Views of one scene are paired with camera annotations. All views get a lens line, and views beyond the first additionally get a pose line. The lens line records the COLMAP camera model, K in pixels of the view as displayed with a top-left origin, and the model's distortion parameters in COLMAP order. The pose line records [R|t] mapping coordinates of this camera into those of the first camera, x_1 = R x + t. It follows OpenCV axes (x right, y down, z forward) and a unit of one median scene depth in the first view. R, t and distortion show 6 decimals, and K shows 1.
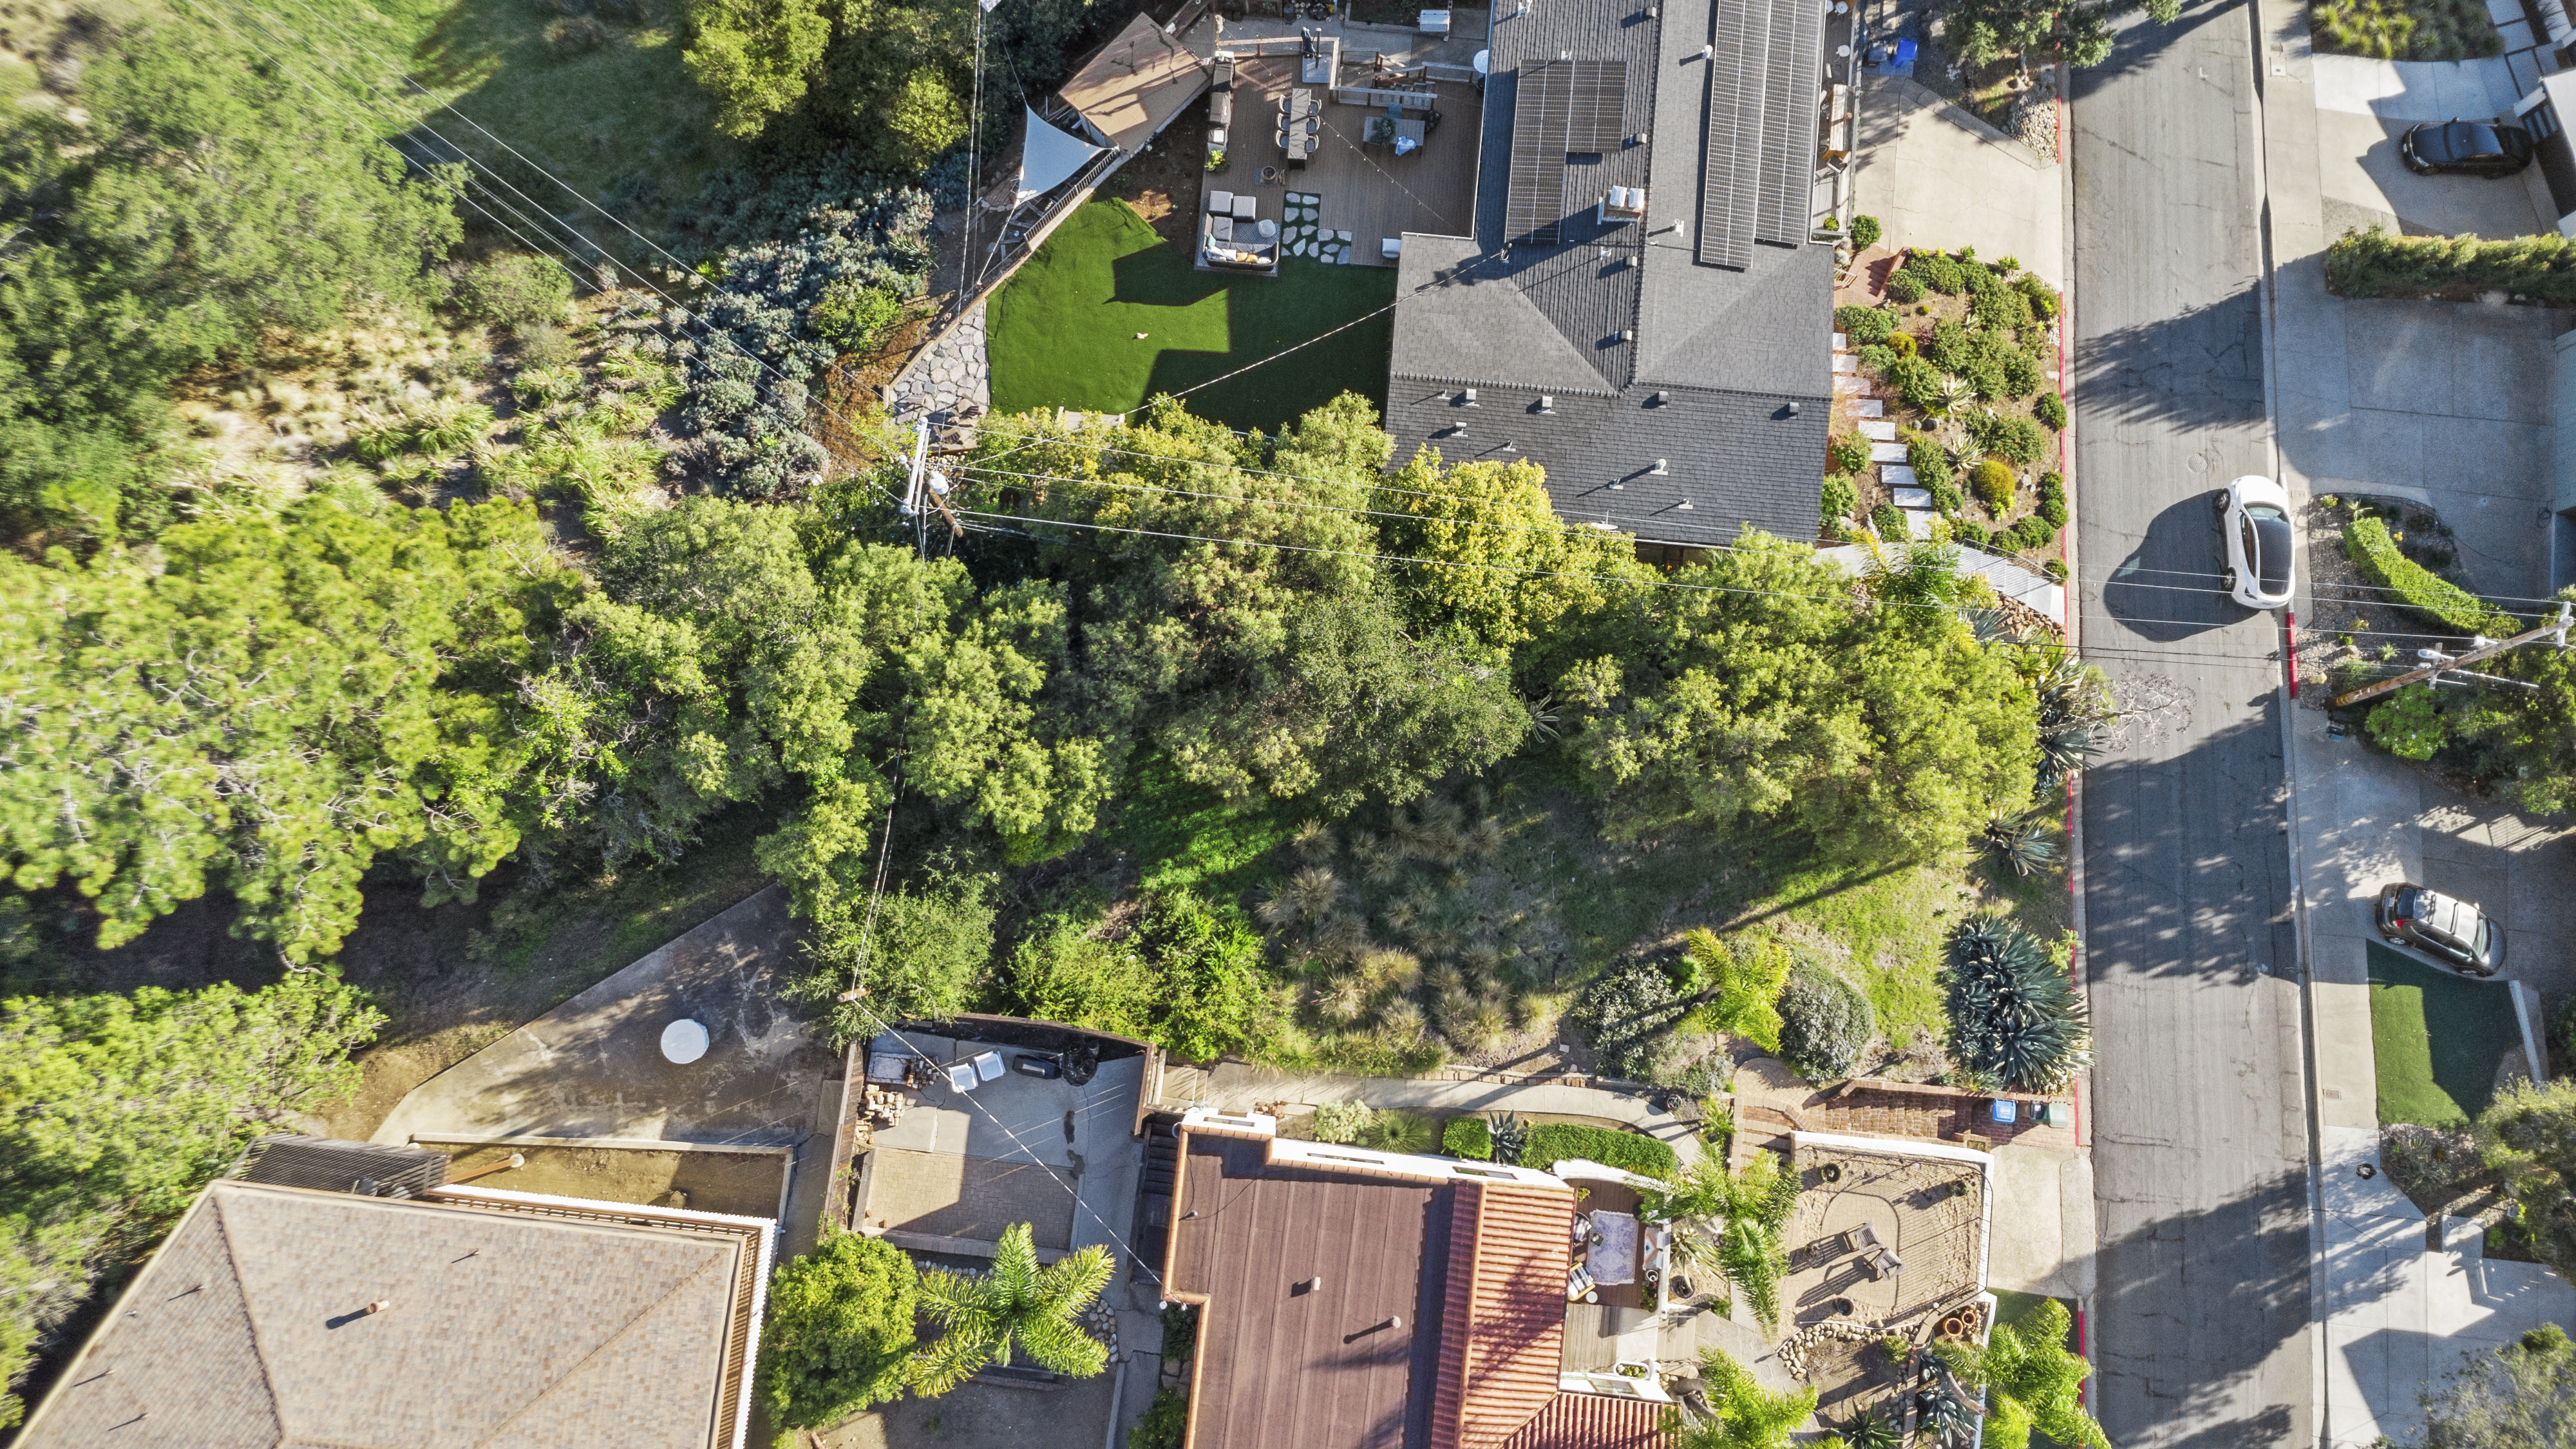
lens RADIAL K [[1864.5, 0, 1294.8], [0, 1864.5, 718.5], [0, 0, 1]] dist [0.025492, -0.031784]
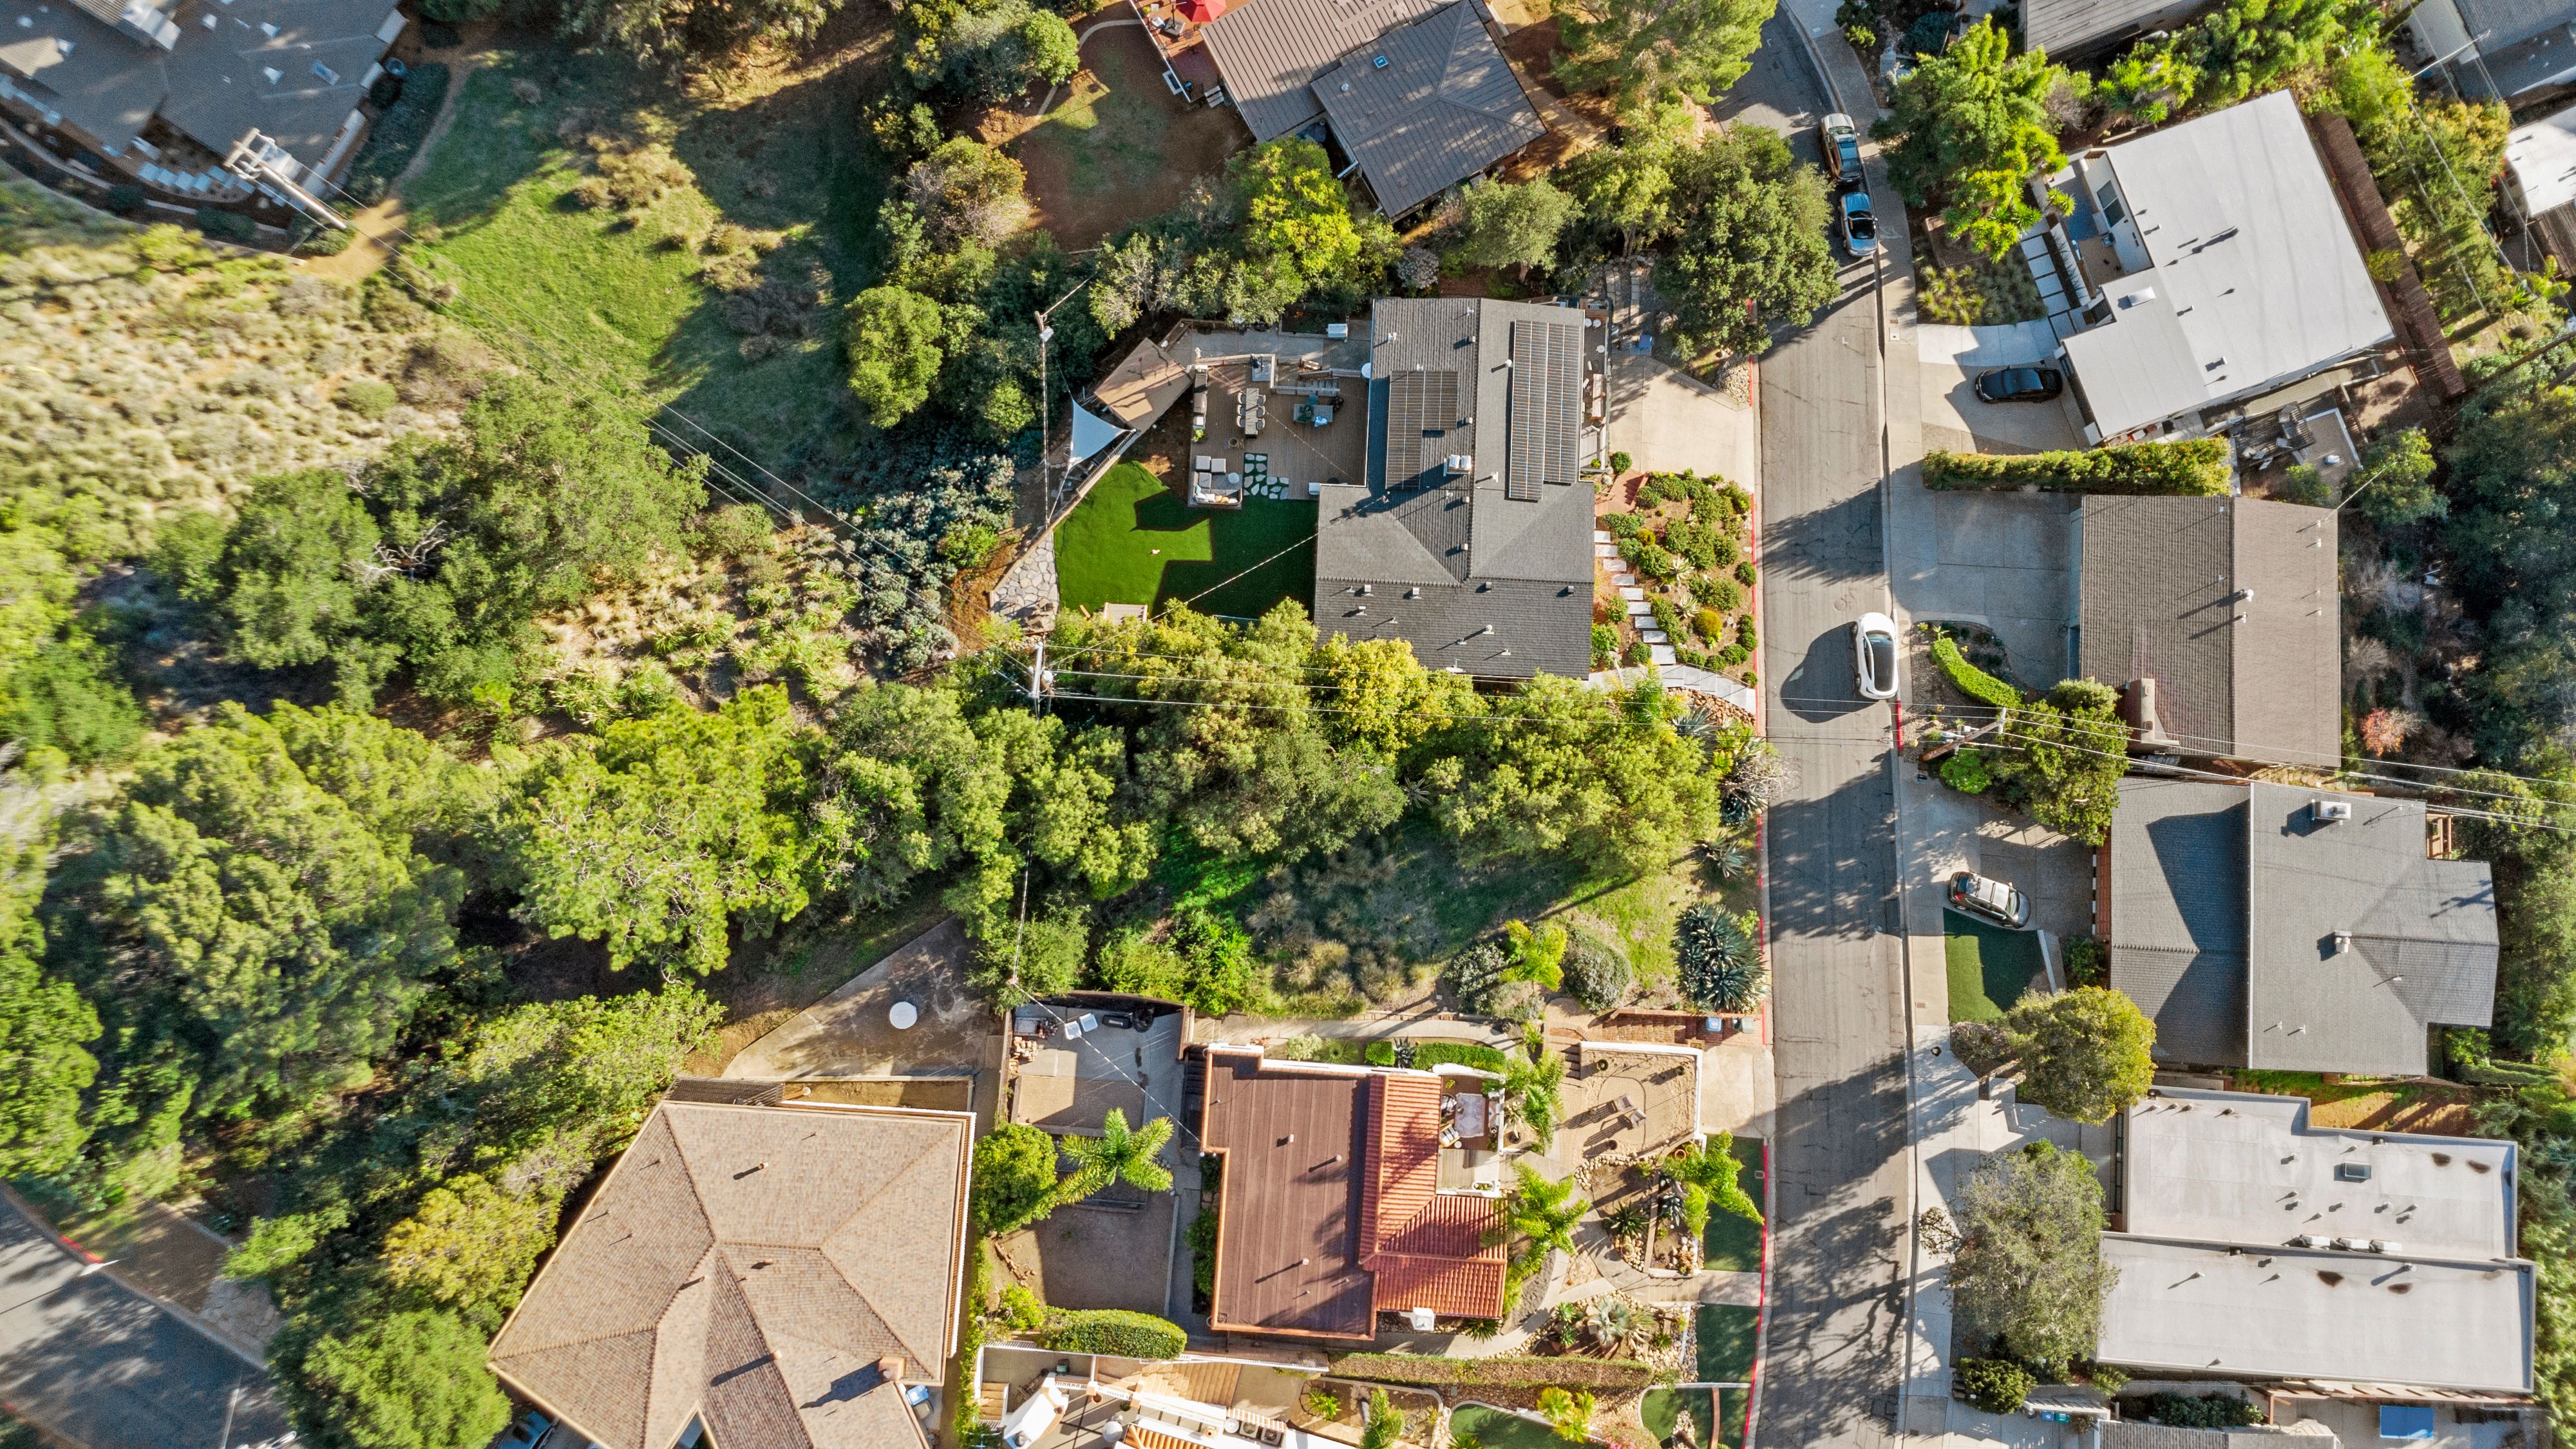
lens RADIAL K [[1864.5, 0, 1287.1], [0, 1864.5, 723.2], [0, 0, 1]] dist [0.025492, -0.031784]
pose [[0.999046, -0.042396, 0.010443, 0.005357], [0.042354, 0.999094, 0.004207, -0.071199], [-0.010612, -0.003761, 0.999937, -0.598447]]
